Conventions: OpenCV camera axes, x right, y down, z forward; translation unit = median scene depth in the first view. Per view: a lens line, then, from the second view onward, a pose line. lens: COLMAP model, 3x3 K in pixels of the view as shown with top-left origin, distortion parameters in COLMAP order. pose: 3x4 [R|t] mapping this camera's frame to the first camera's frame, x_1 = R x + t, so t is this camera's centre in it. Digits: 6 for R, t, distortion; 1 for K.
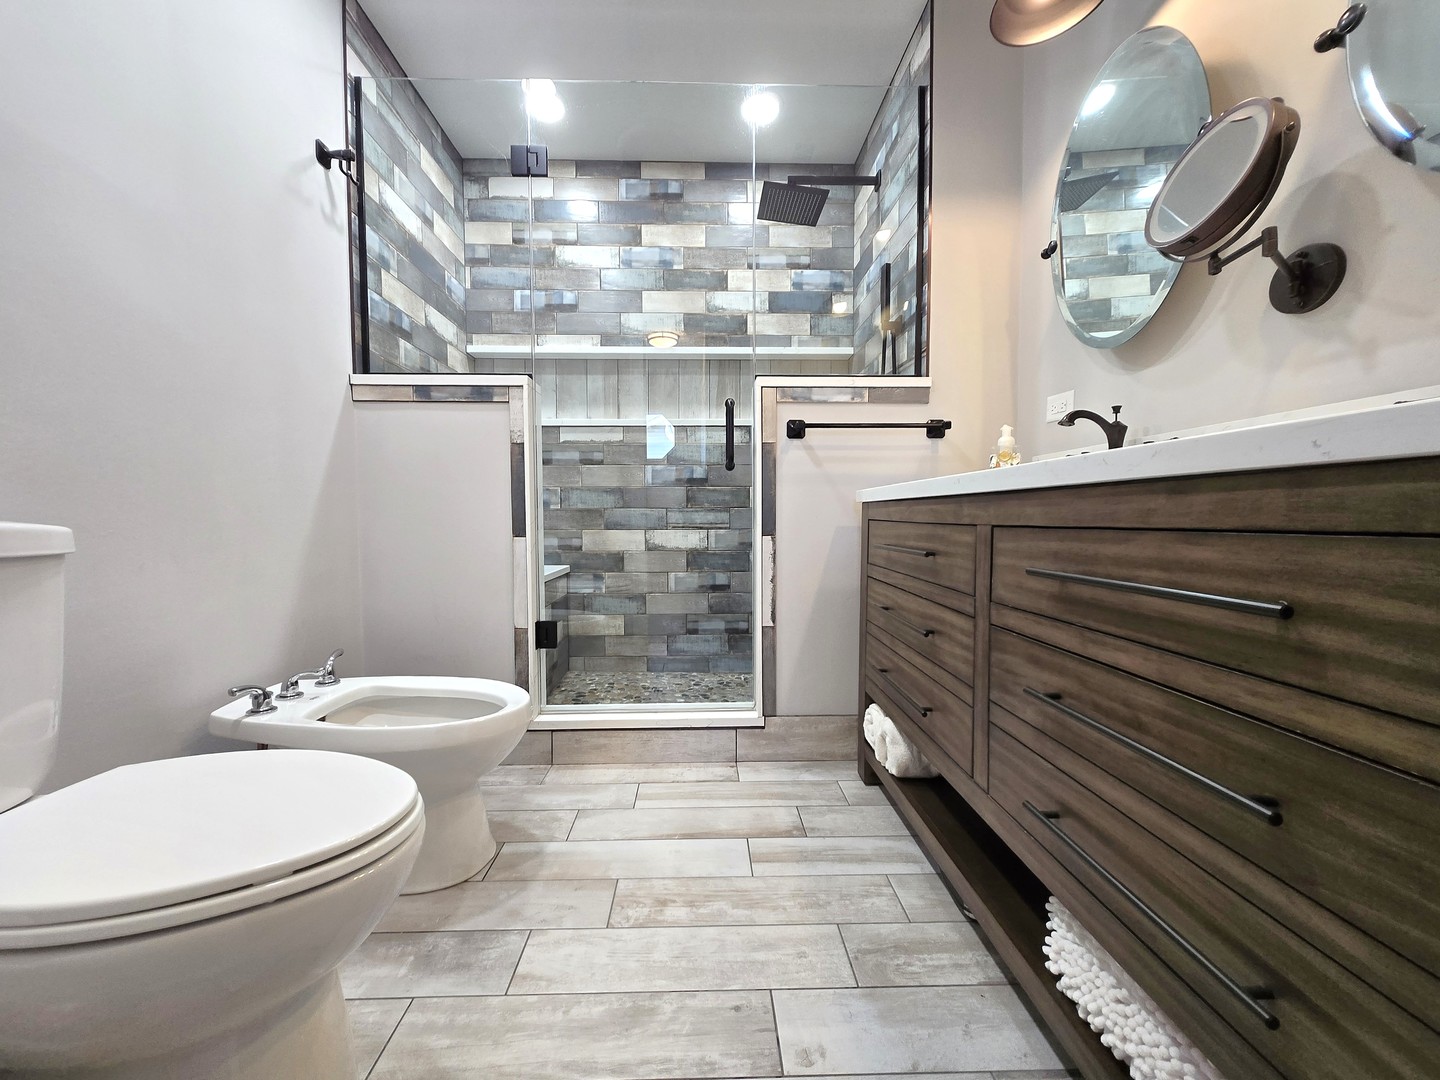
lens RADIAL K [[564.0, 0, 714.3], [0, 564.0, 542.1], [0, 0, 1]] dist [0.001393, -0.000253]
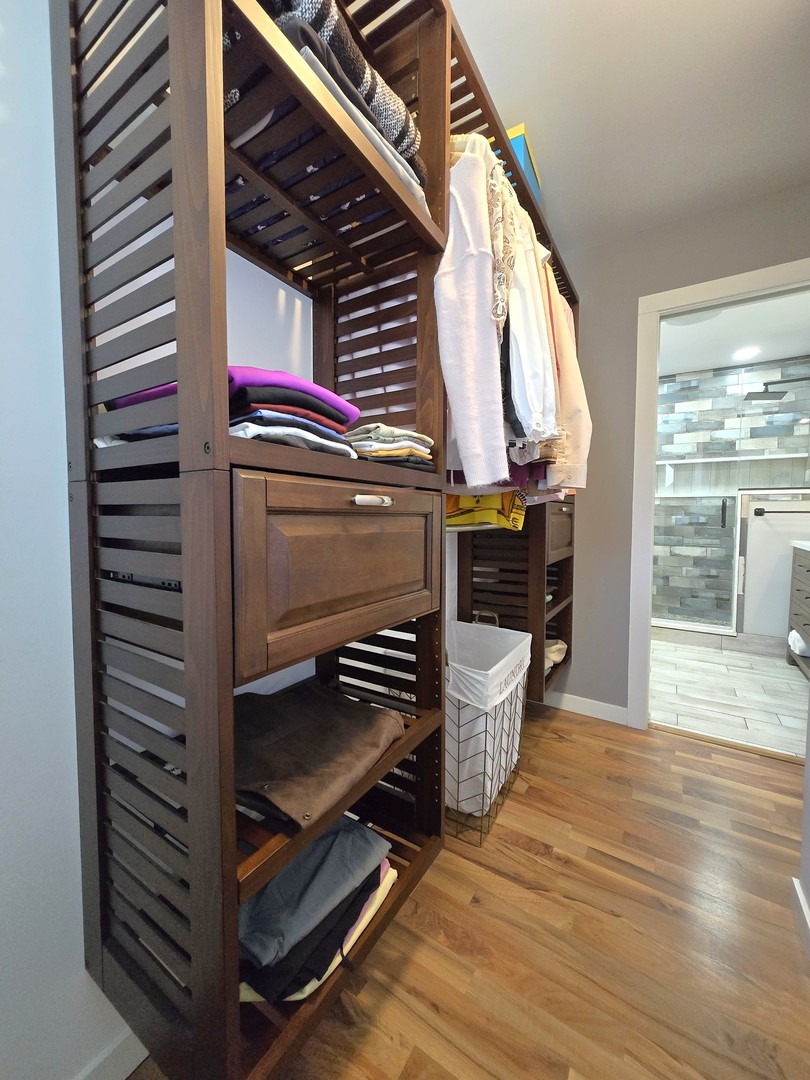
lens RADIAL K [[423.0, 0, 405.1], [0, 423.0, 536.3], [0, 0, 1]] dist [0.001393, -0.000253]
pose [[0.827571, 0.035505, -0.560237, -0.058600], [-0.028218, 0.999367, 0.021652, -0.066551], [0.560651, -0.002110, 0.828050, -0.894297]]
